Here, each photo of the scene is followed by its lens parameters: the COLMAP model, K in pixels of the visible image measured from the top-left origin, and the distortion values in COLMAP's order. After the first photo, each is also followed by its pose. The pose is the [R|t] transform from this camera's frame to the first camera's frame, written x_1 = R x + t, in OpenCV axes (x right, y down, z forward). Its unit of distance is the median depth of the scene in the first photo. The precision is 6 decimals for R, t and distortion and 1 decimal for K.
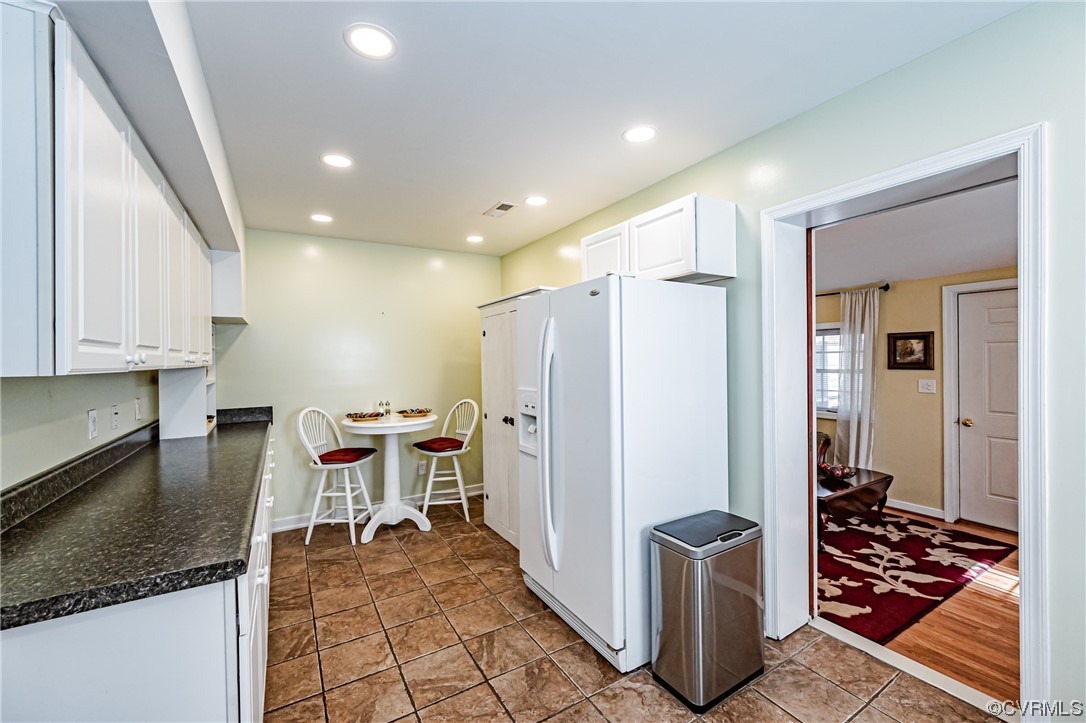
lens RADIAL K [[431.1, 0, 544.5], [0, 431.1, 361.1], [0, 0, 1]] dist [0.008930, -0.000385]
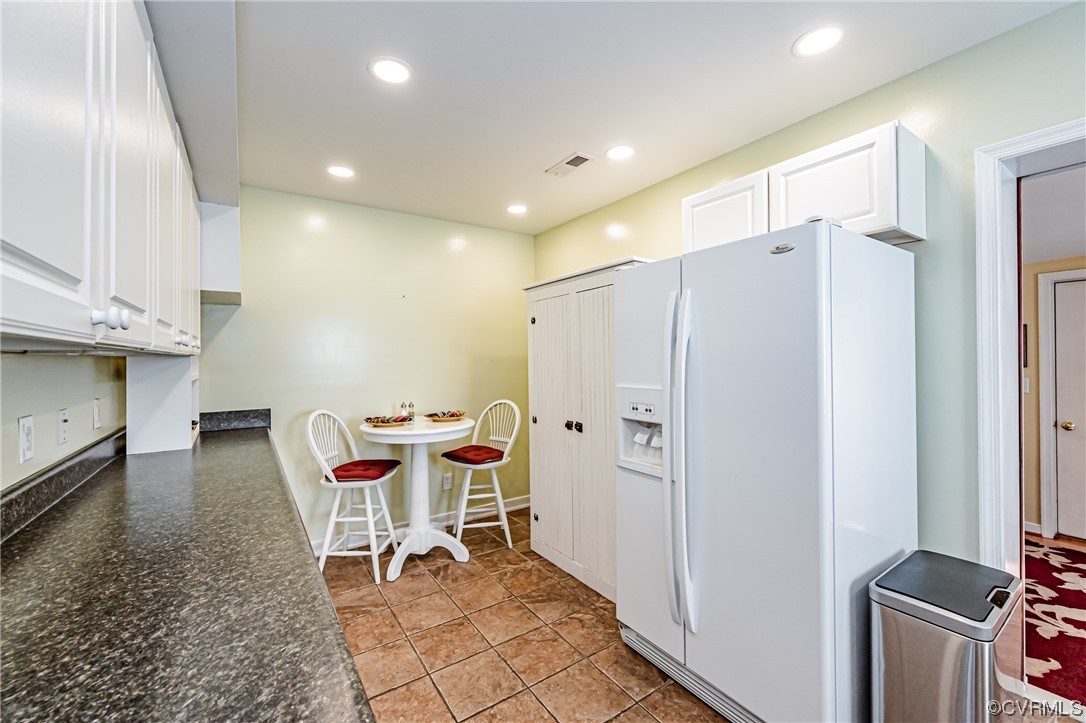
lens RADIAL K [[431.1, 0, 541.7], [0, 431.1, 357.9], [0, 0, 1]] dist [0.008930, -0.000385]
pose [[0.998478, 0.005129, 0.054918, -0.213725], [-0.004663, 0.999952, -0.008605, 0.018870], [-0.054959, 0.008336, 0.998454, 0.213867]]
